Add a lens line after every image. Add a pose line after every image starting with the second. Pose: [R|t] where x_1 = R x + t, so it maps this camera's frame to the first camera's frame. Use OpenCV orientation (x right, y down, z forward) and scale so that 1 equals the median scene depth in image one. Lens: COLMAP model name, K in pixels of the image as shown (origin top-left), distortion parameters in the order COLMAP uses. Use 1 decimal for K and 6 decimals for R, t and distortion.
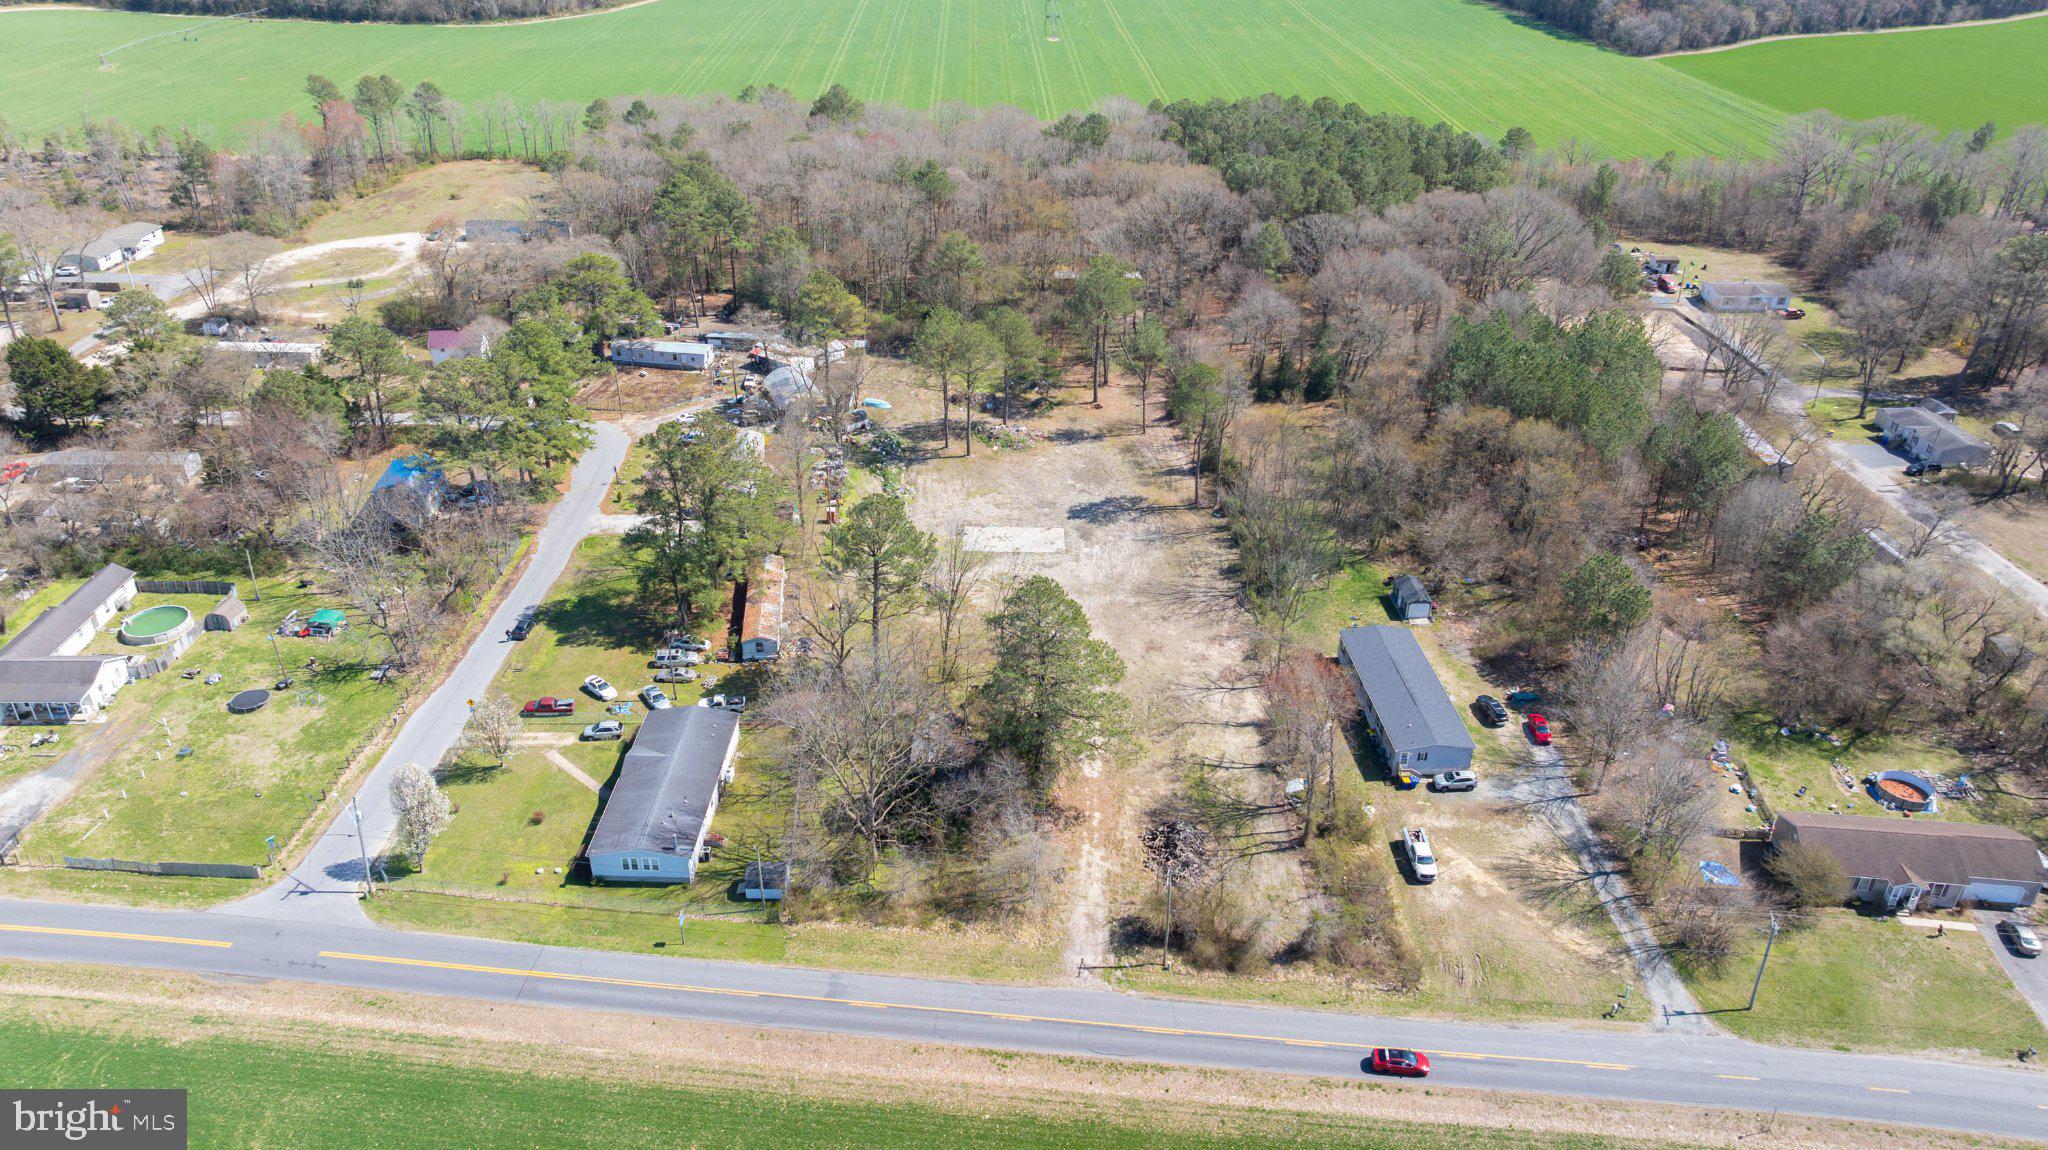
lens RADIAL K [[1448.7, 0, 1024.0], [0, 1448.7, 575.0], [0, 0, 1]] dist [-0.014120, -0.000744]
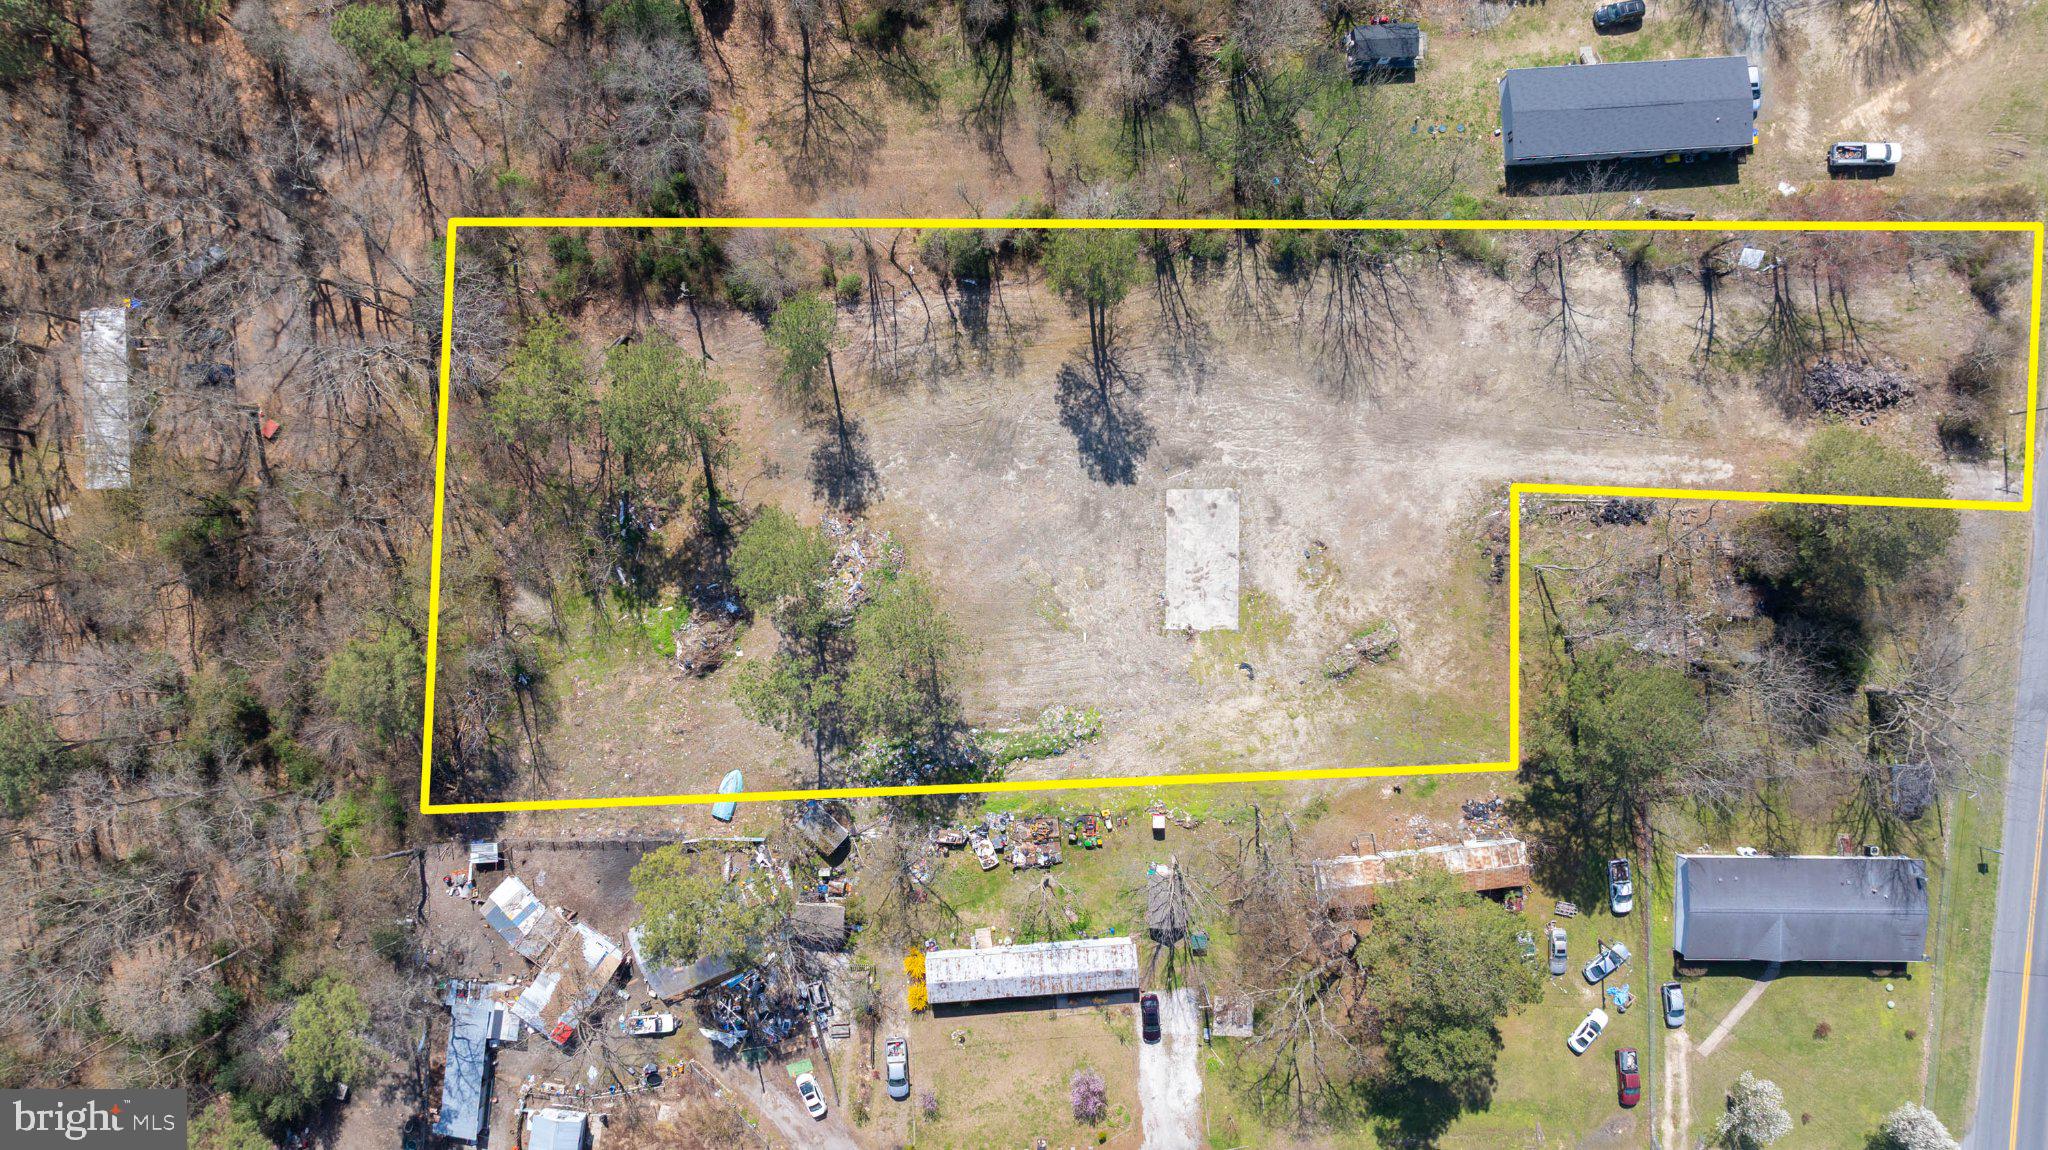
lens RADIAL K [[1448.7, 0, 1024.0], [0, 1448.7, 575.0], [0, 0, 1]] dist [-0.014120, -0.000744]
pose [[-0.006242, -0.999954, -0.007216, -0.009886], [0.482098, -0.009331, 0.876067, -0.791016], [-0.876095, 0.001989, 0.482135, 0.827338]]
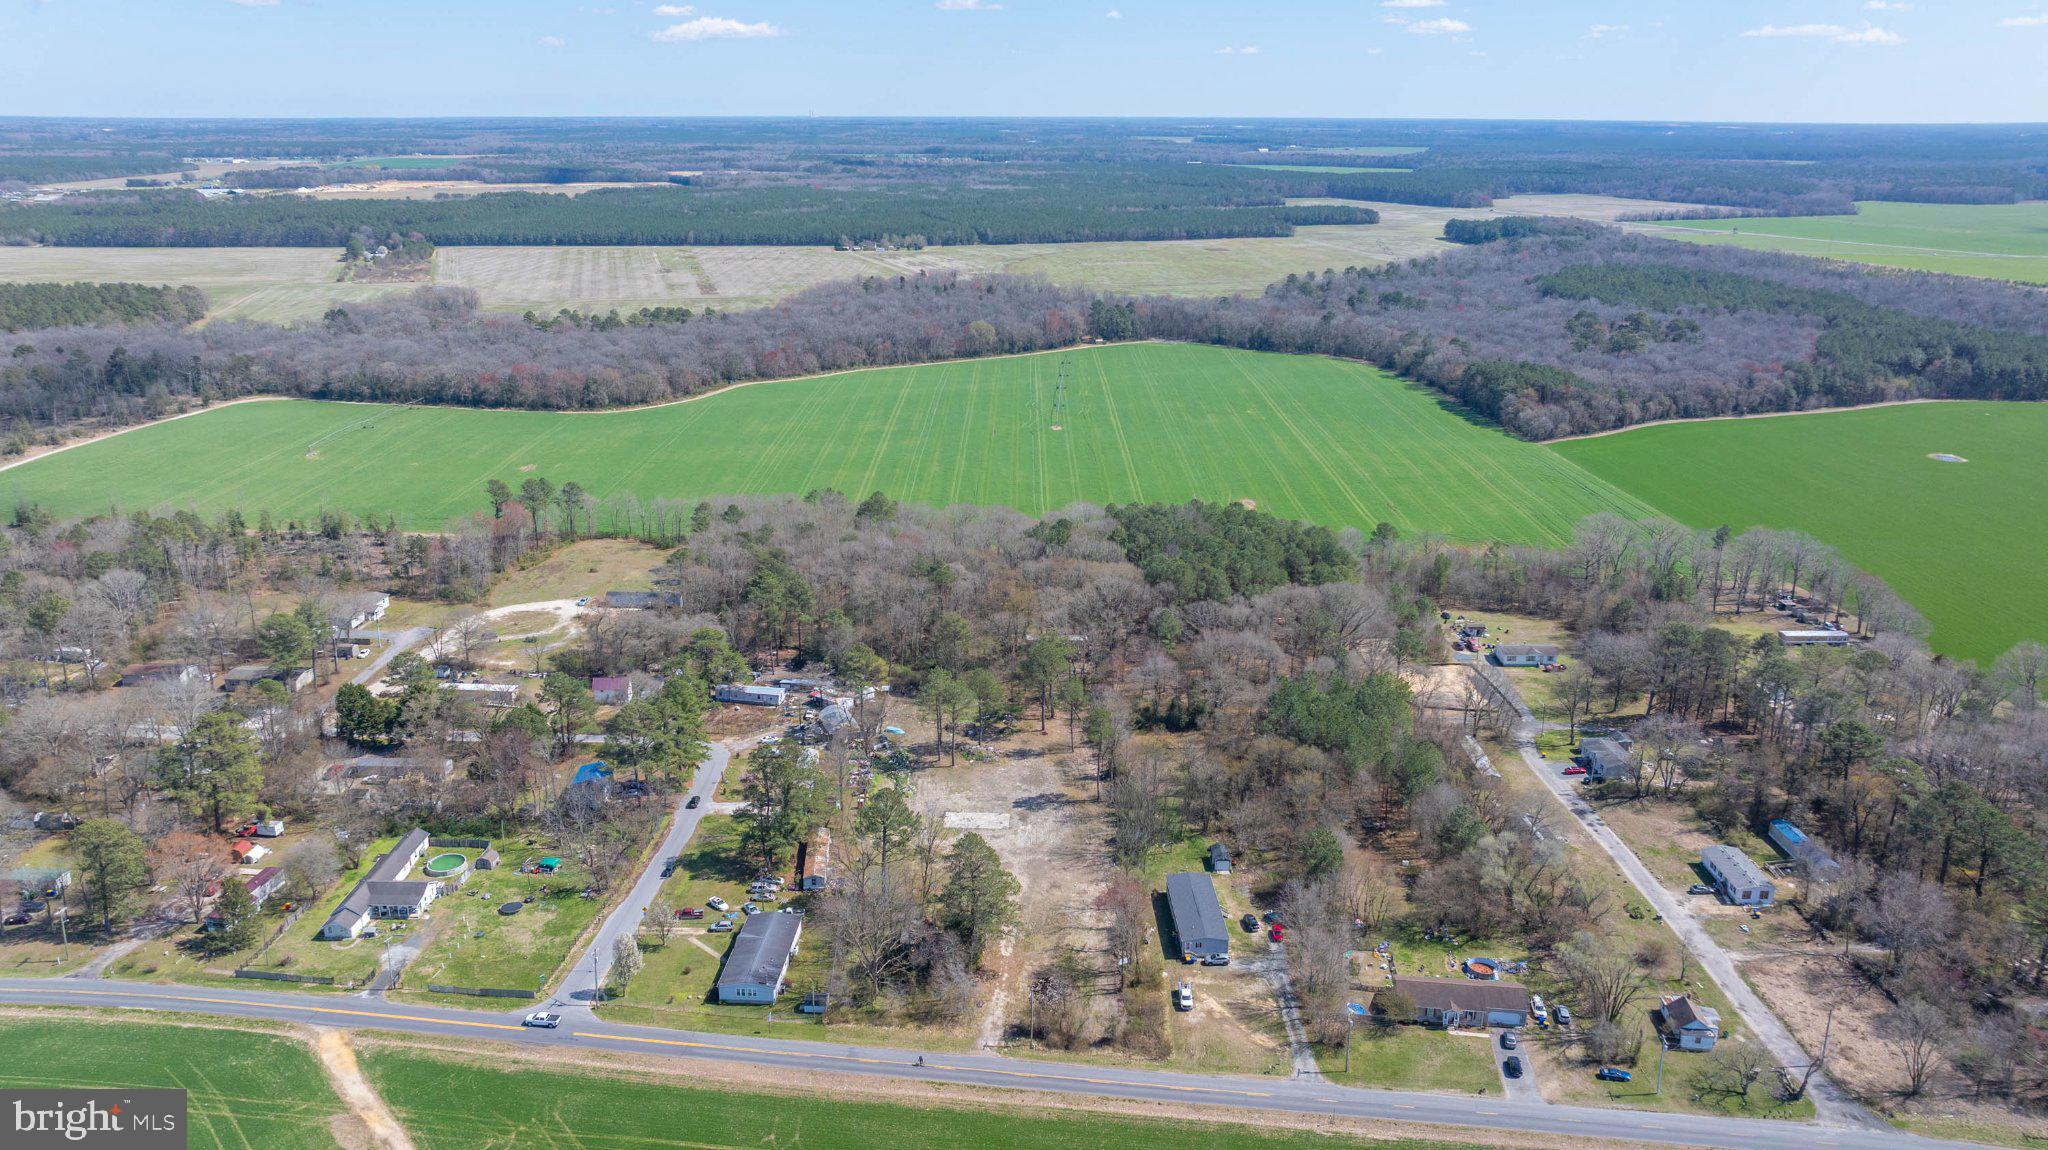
lens RADIAL K [[1487.5, 0, 1070.7], [0, 1487.5, 576.7], [0, 0, 1]] dist [-0.005240, -0.001948]
pose [[0.999956, 0.009099, 0.002108, 0.100682], [-0.008470, 0.978515, -0.206003, 0.054472], [-0.003937, 0.205976, 0.978549, -0.711305]]
